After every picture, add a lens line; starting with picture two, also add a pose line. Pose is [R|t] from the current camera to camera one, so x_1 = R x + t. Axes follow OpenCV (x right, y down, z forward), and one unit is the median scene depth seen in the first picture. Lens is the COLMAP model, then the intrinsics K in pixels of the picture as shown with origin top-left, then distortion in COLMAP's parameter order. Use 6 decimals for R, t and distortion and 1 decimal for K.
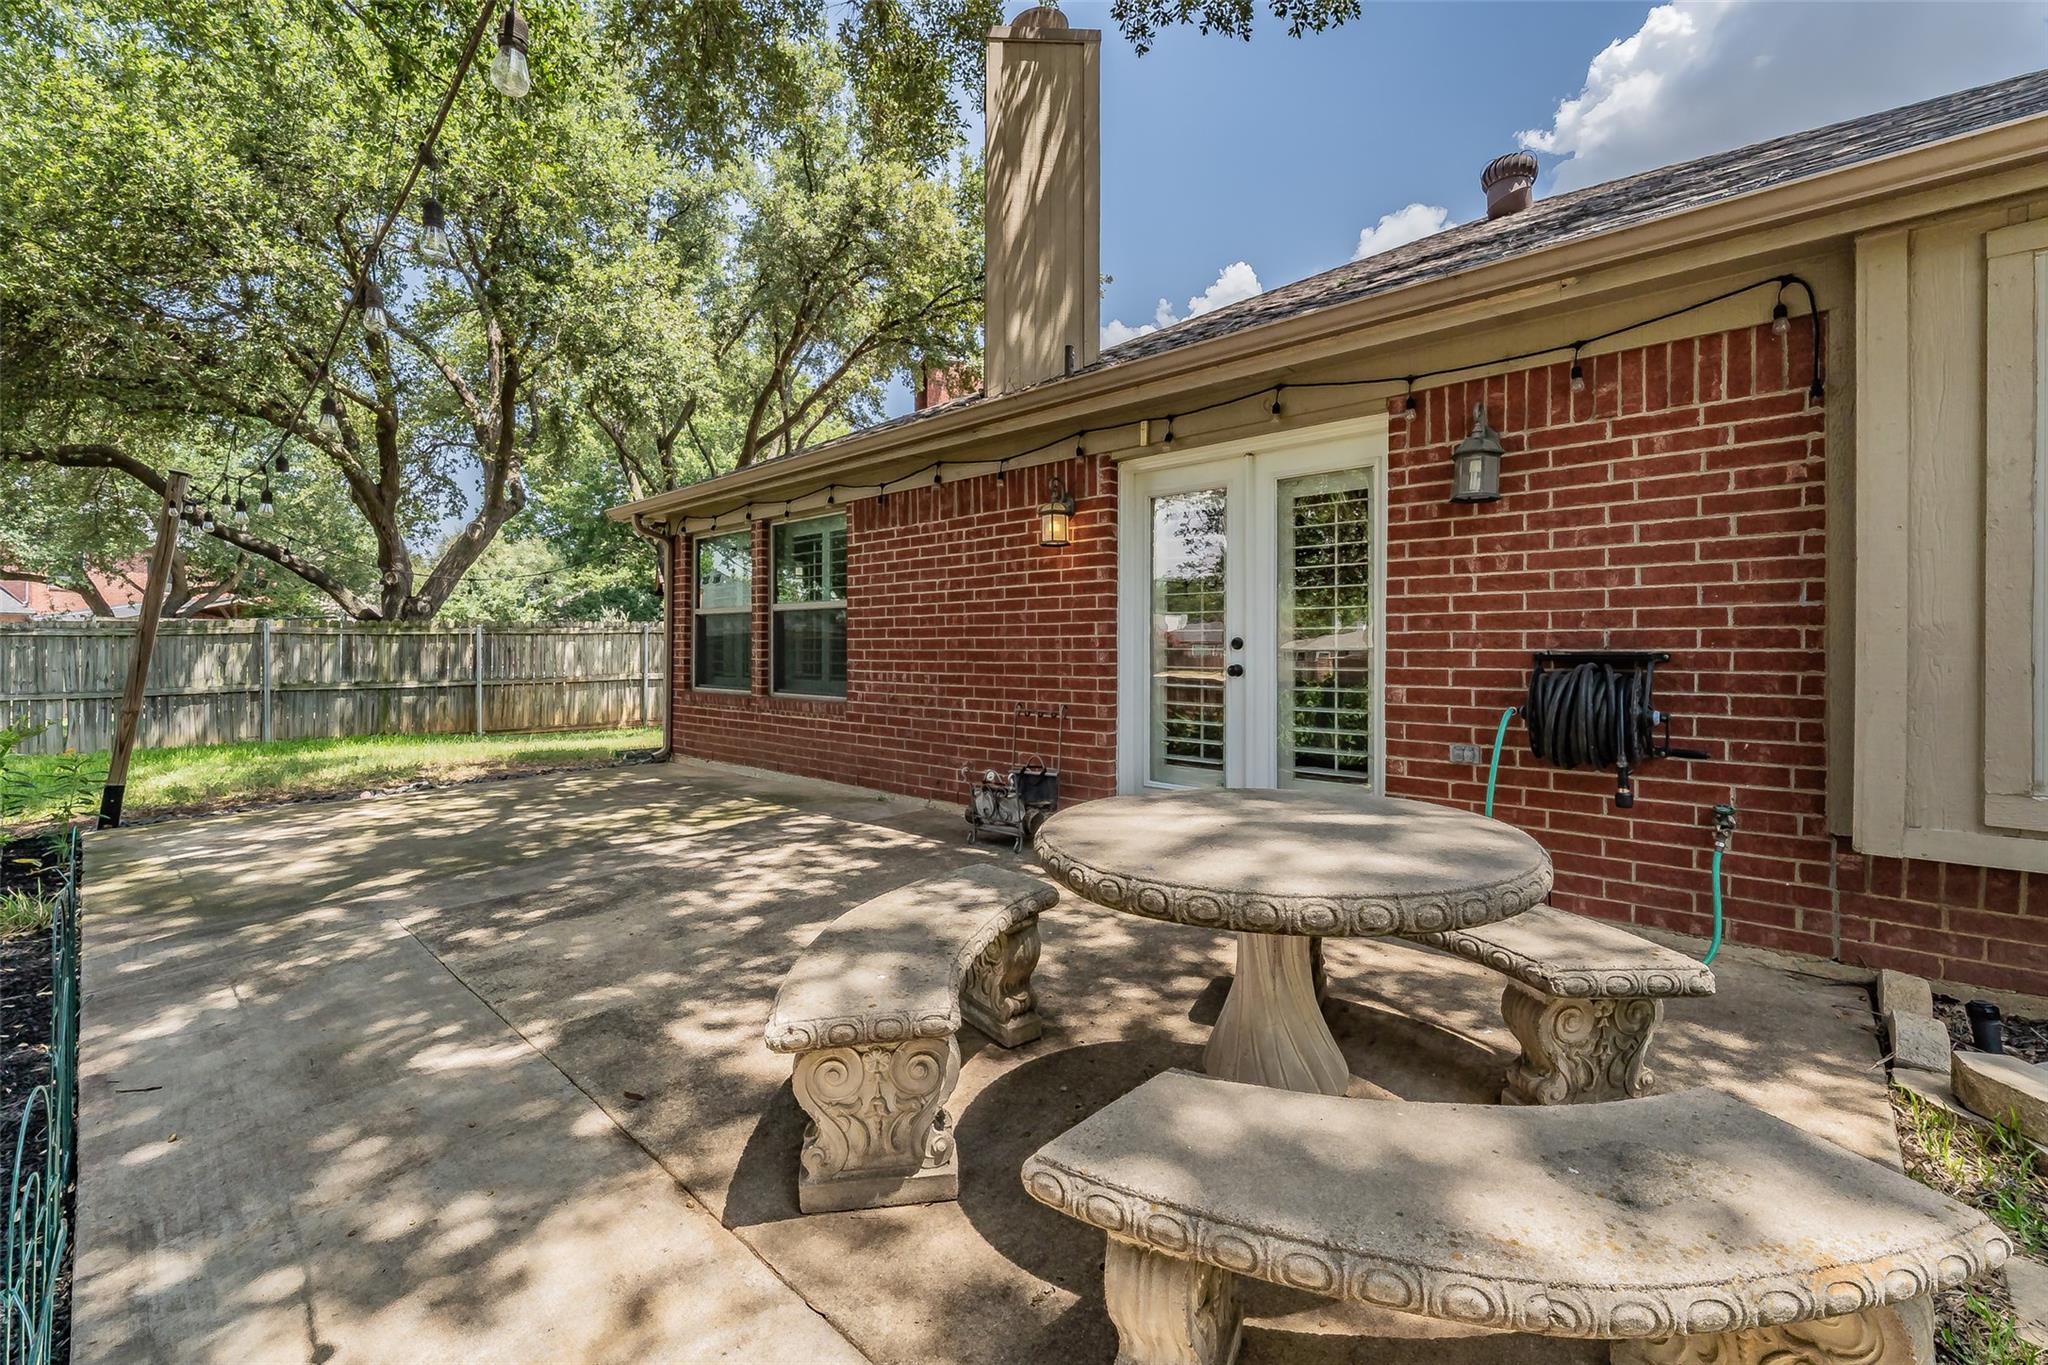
lens RADIAL K [[862.9, 0, 986.5], [0, 862.9, 649.3], [0, 0, 1]] dist [-0.000793, -0.000074]
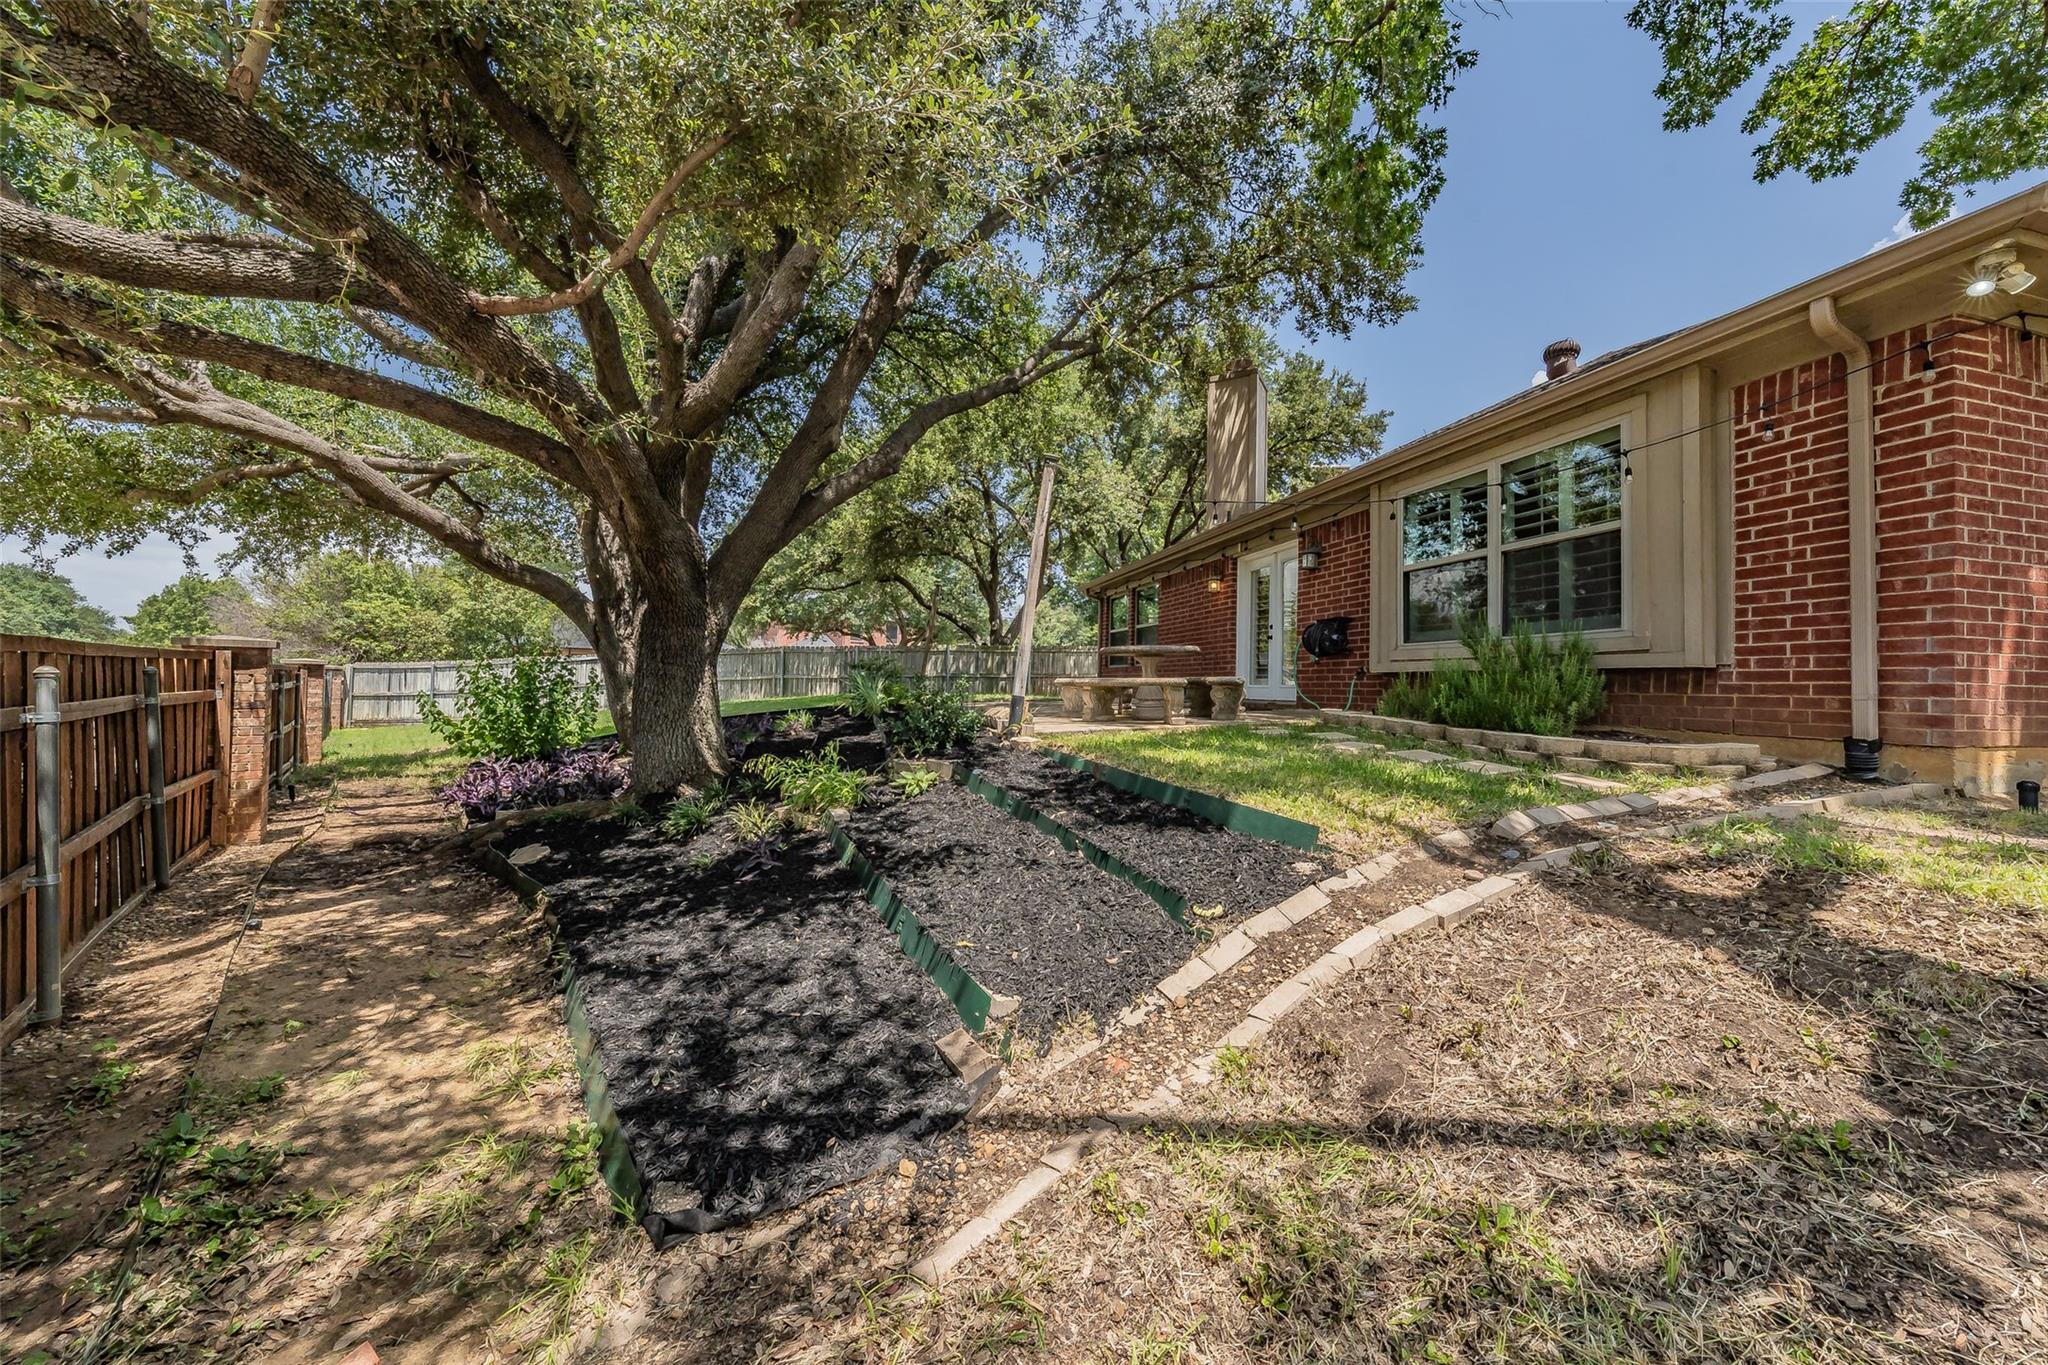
lens RADIAL K [[718.3, 0, 1022.5], [0, 718.3, 678.2], [0, 0, 1]] dist [-0.000863, 0.000188]
pose [[0.848597, 0.002110, -0.529036, 0.615506], [-0.011096, 0.999843, -0.013811, 0.144350], [0.528924, 0.017590, 0.848487, -0.942316]]
